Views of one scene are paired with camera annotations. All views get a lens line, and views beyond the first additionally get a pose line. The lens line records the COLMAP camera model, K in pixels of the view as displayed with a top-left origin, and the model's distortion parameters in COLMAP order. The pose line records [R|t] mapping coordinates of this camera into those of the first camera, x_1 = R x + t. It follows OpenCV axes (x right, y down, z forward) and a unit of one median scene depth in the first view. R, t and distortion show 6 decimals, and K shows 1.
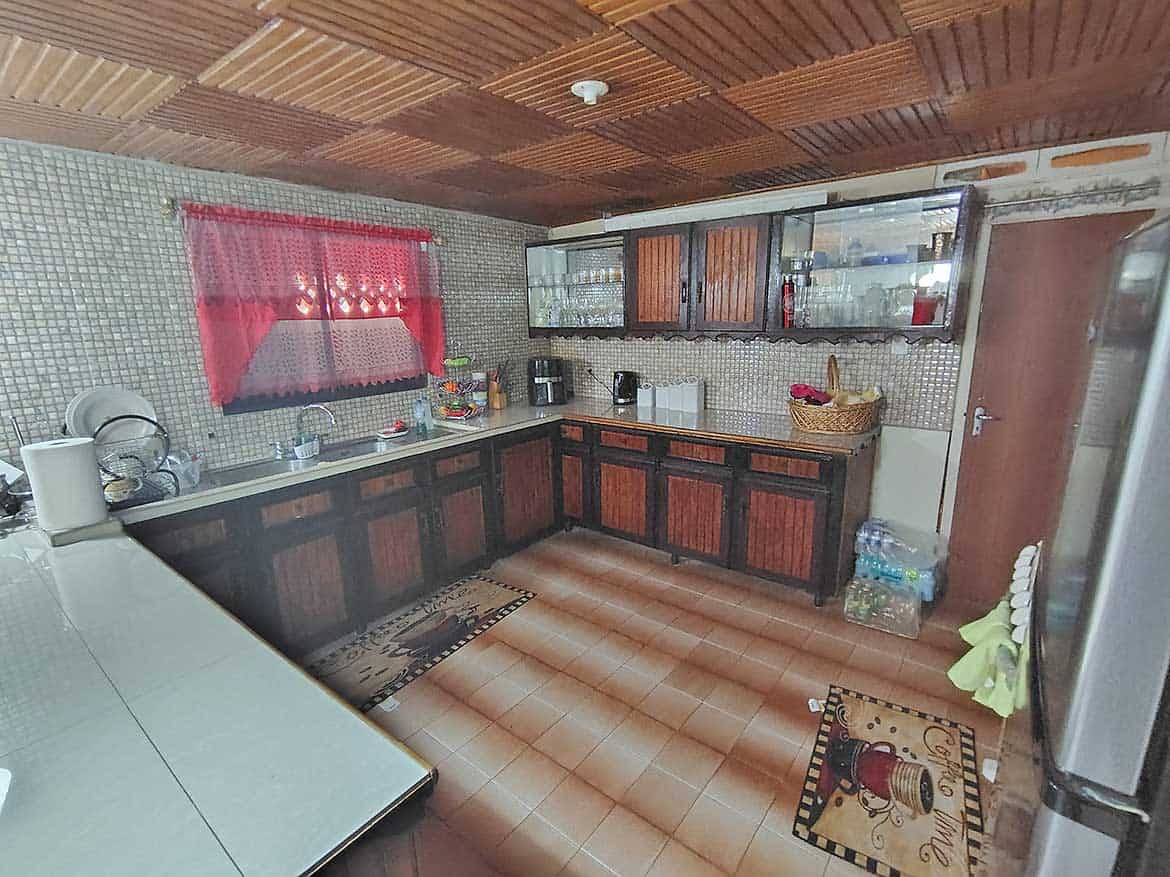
lens RADIAL K [[543.9, 0, 585.0], [0, 543.9, 438.5], [0, 0, 1]] dist [-0.000059, 0.000638]
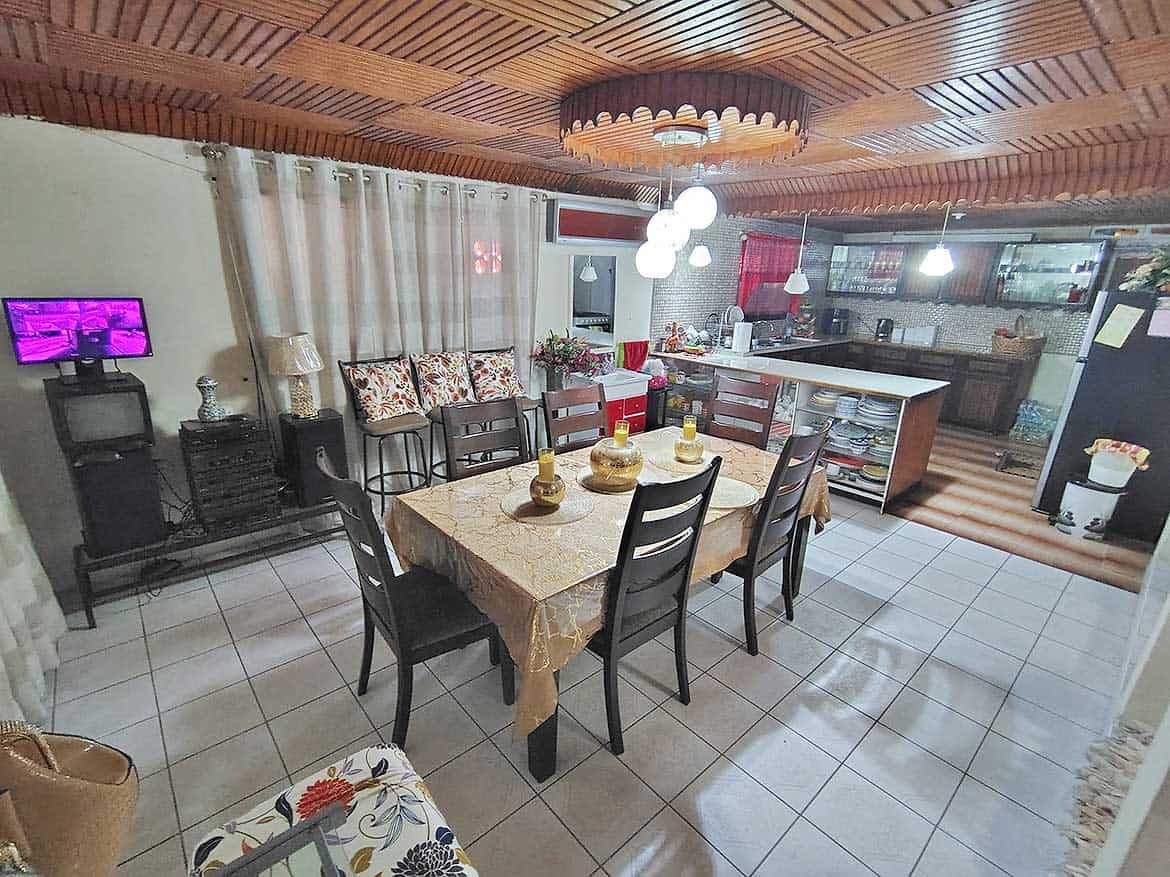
lens RADIAL K [[543.9, 0, 585.0], [0, 543.9, 438.5], [0, 0, 1]] dist [-0.000059, 0.000638]
pose [[0.982058, 0.109435, -0.153579, -0.782867], [-0.098912, 0.992297, 0.074585, 0.314368], [0.160558, -0.058056, 0.985317, -1.293988]]
